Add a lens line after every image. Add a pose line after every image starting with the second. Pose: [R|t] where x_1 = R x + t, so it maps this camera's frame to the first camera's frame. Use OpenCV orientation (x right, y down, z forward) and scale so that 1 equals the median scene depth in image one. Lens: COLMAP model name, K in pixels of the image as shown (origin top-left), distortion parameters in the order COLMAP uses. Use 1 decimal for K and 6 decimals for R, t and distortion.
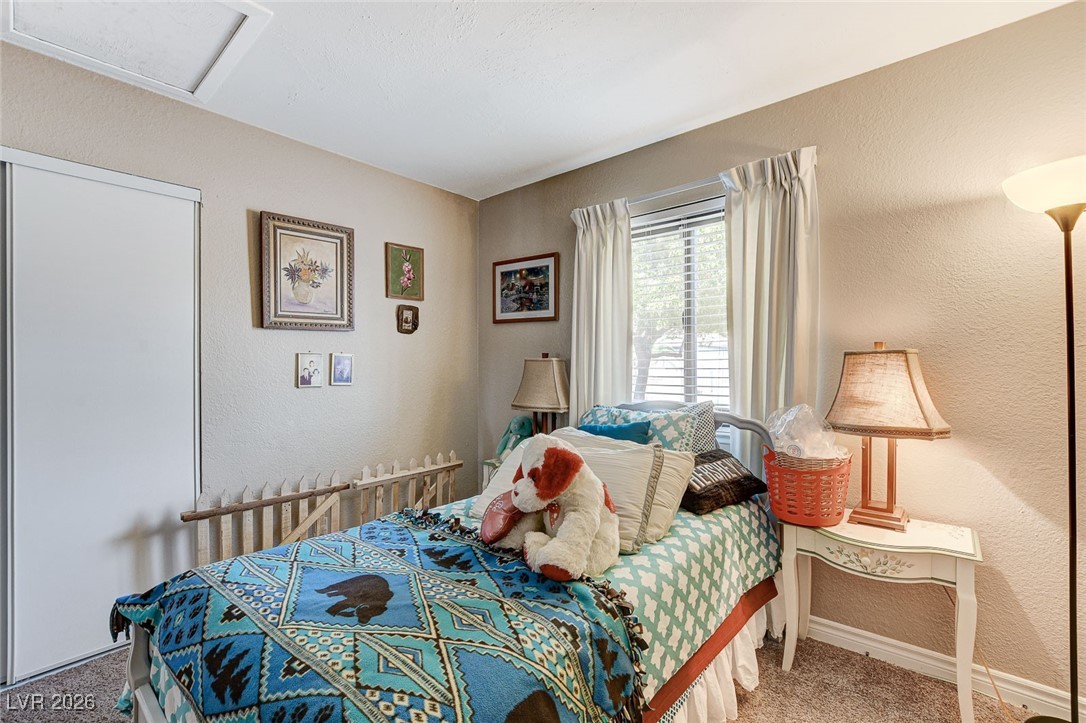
lens RADIAL K [[478.7, 0, 541.7], [0, 478.7, 366.1], [0, 0, 1]] dist [-0.017923, 0.002984]
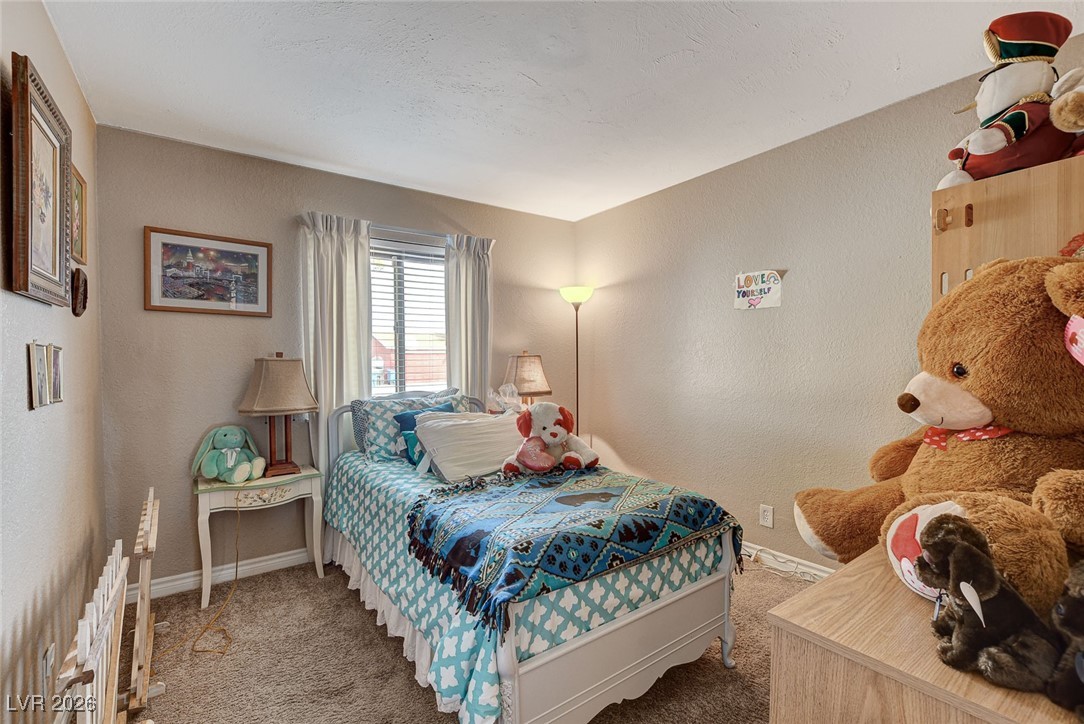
lens RADIAL K [[475.0, 0, 540.1], [0, 475.0, 367.3], [0, 0, 1]] dist [-0.005369, -0.000321]
pose [[0.228255, -0.011845, 0.973529, -0.833294], [0.014920, 0.999851, 0.008668, 0.001823], [-0.973487, 0.012547, 0.228398, 0.315530]]
